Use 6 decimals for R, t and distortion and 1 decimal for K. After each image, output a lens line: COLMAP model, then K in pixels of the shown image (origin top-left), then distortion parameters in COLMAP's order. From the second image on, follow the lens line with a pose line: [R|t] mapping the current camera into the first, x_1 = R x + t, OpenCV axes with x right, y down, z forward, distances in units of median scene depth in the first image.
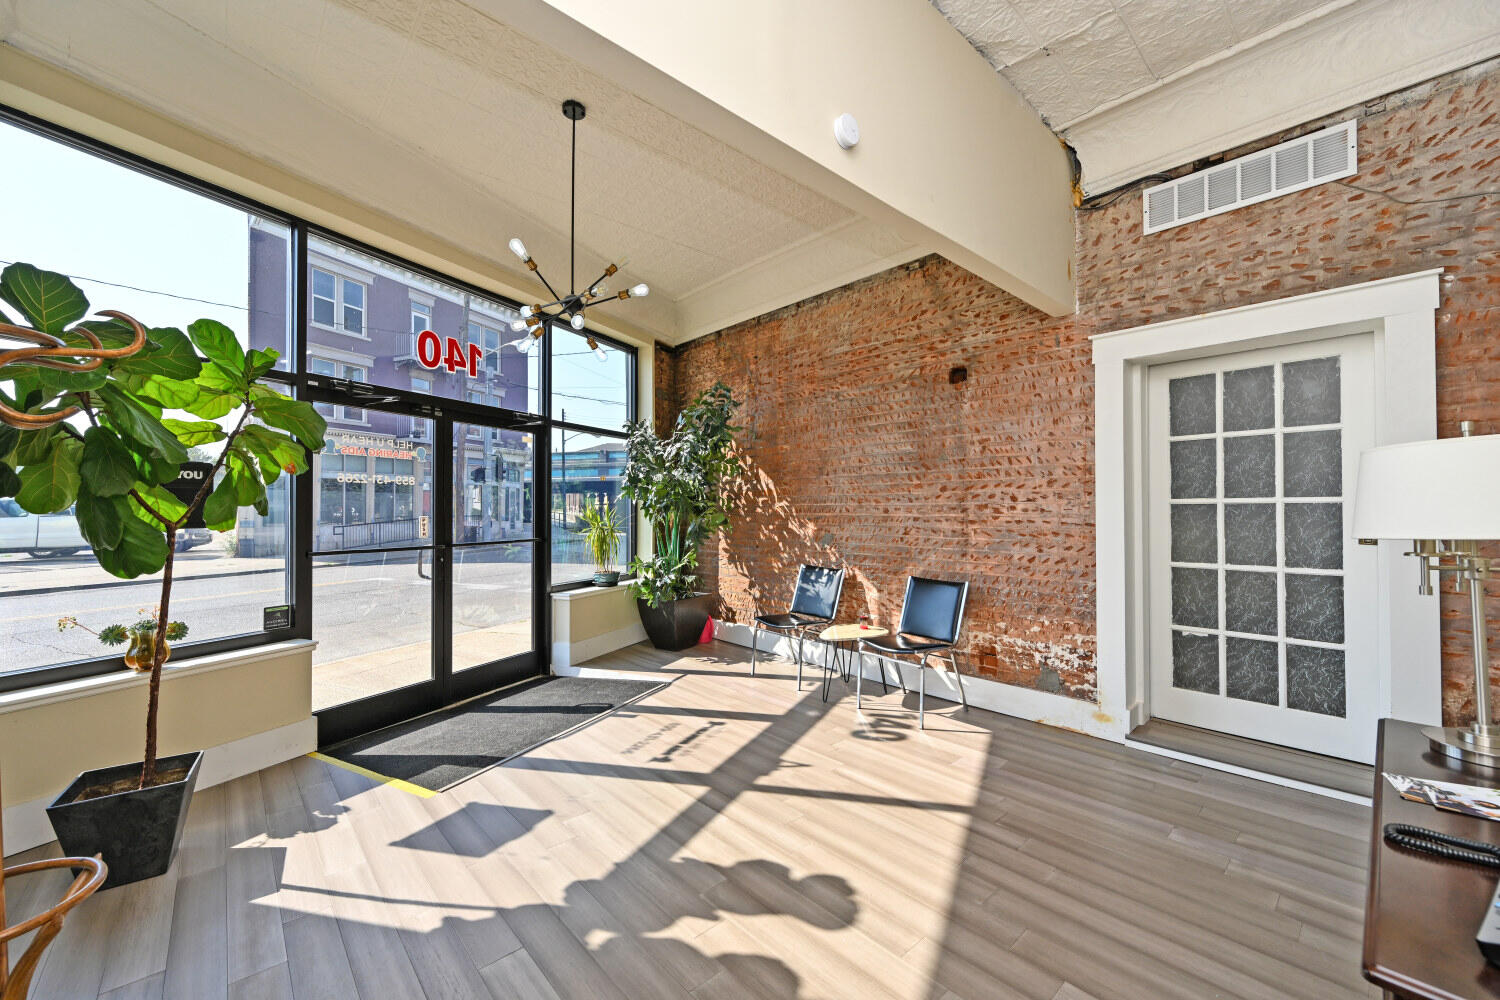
lens RADIAL K [[593.9, 0, 750.0], [0, 593.9, 500.0], [0, 0, 1]] dist [0.001503, 0.000159]
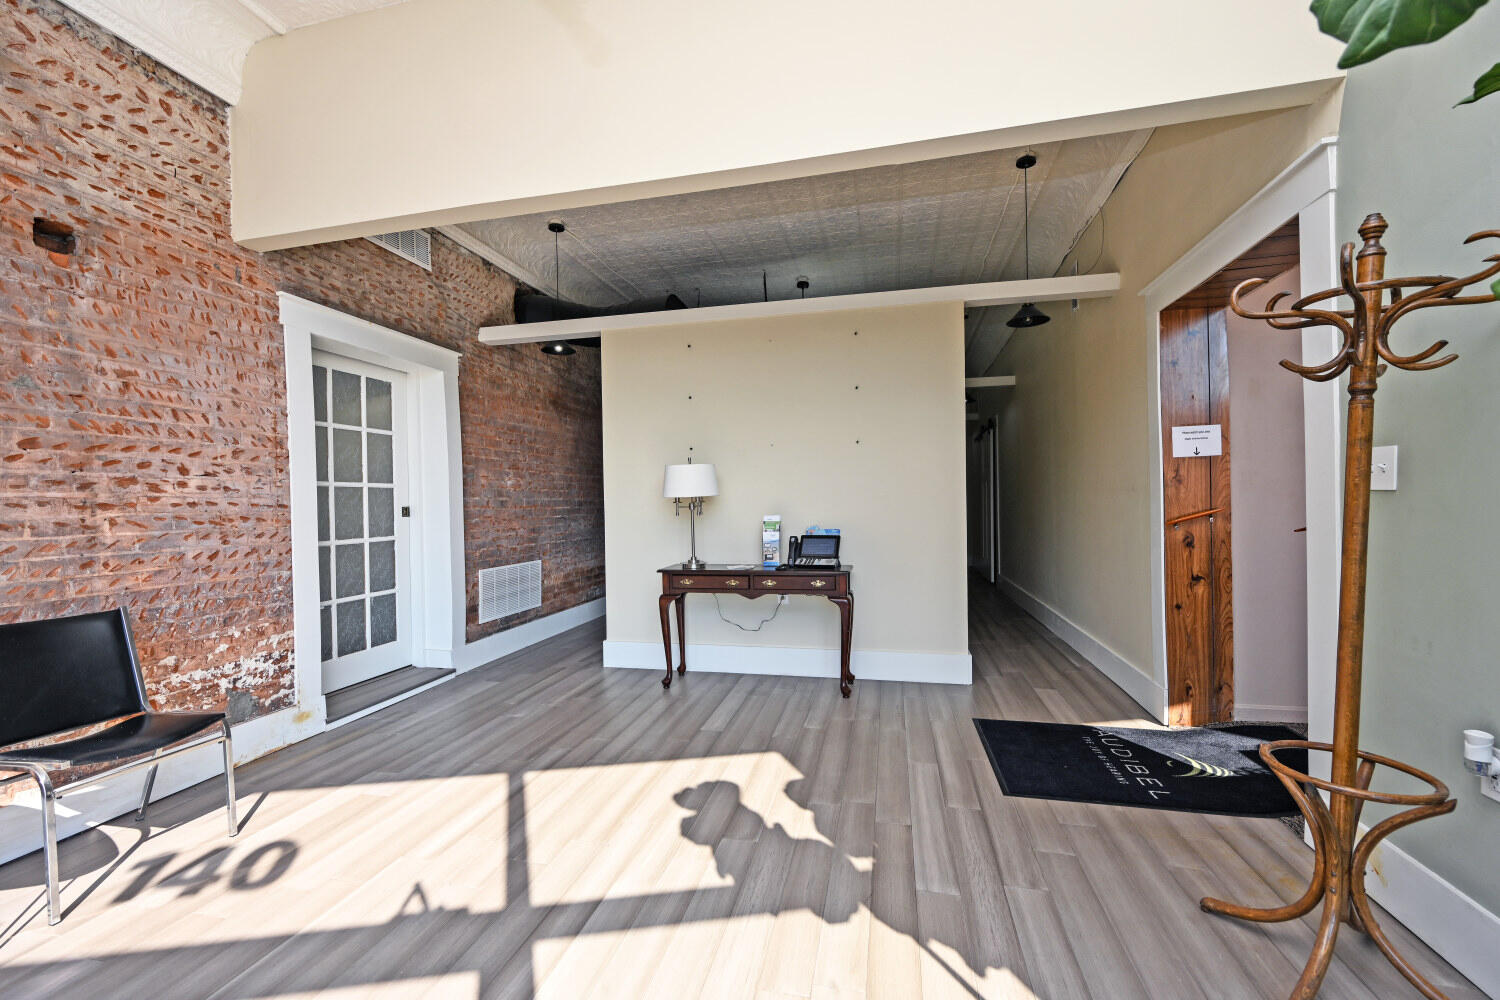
lens RADIAL K [[608.2, 0, 749.6], [0, 608.2, 503.1], [0, 0, 1]] dist [0.001153, 0.000229]
pose [[-0.567824, 0.012564, 0.823054, -0.530016], [0.006633, 0.999921, -0.010688, 0.048989], [-0.823123, -0.000610, -0.567863, 0.899097]]
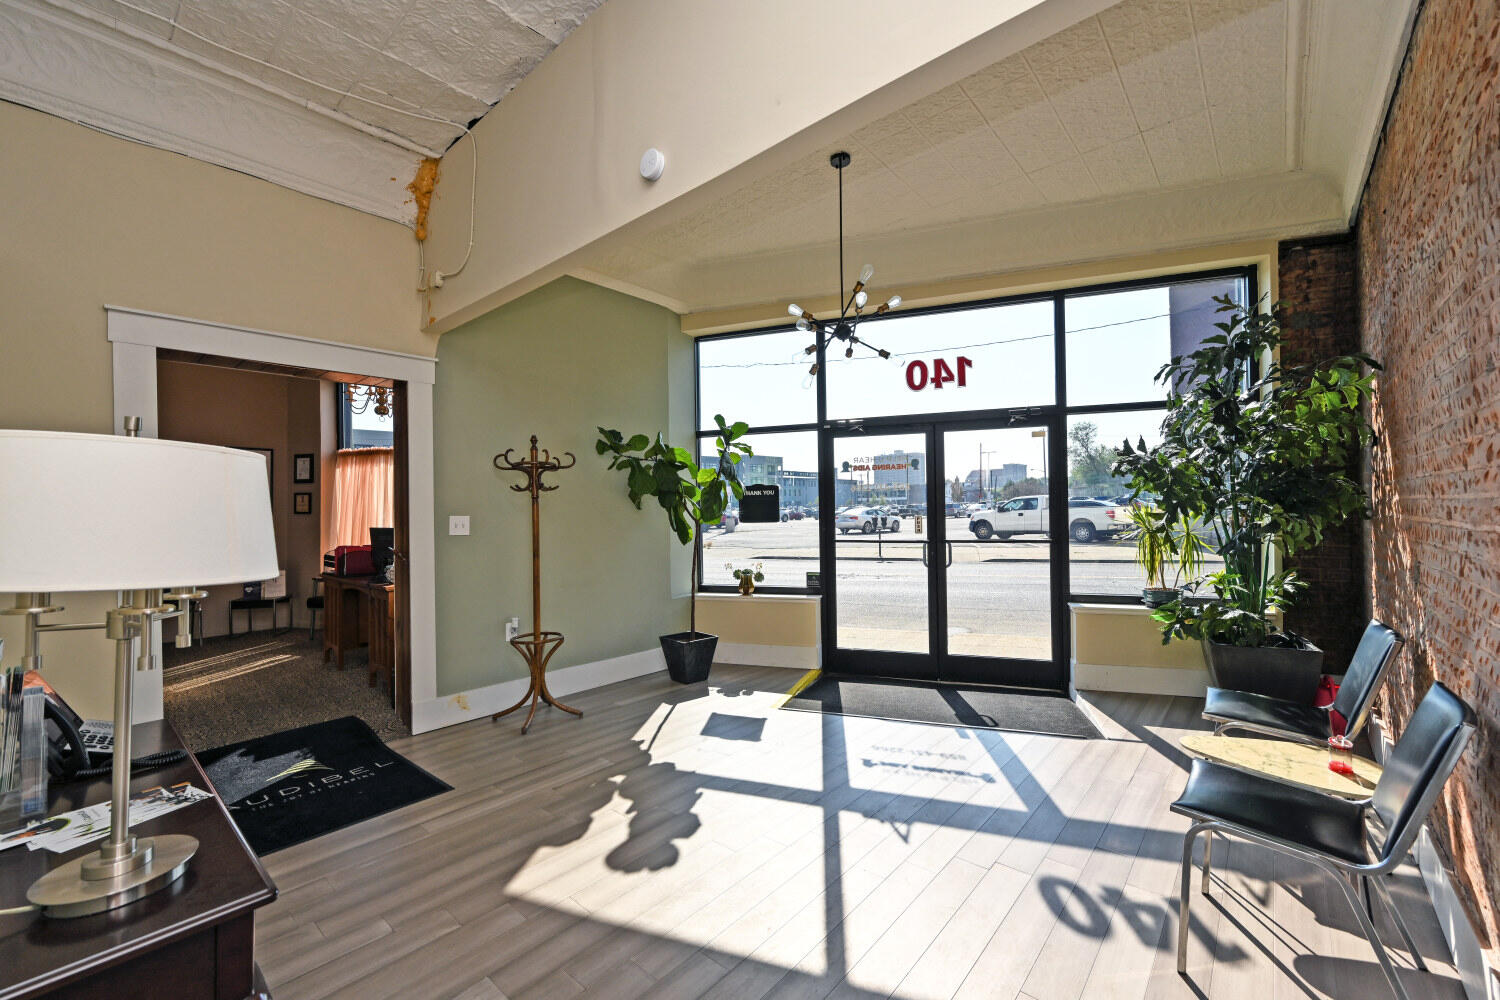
lens RADIAL K [[608.2, 0, 749.6], [0, 608.2, 503.1], [0, 0, 1]] dist [0.001153, 0.000229]
pose [[0.117640, -0.009679, -0.993009, 0.728725], [0.029001, 0.999559, -0.006307, 0.000006], [0.992633, -0.028056, 0.117869, 0.594310]]
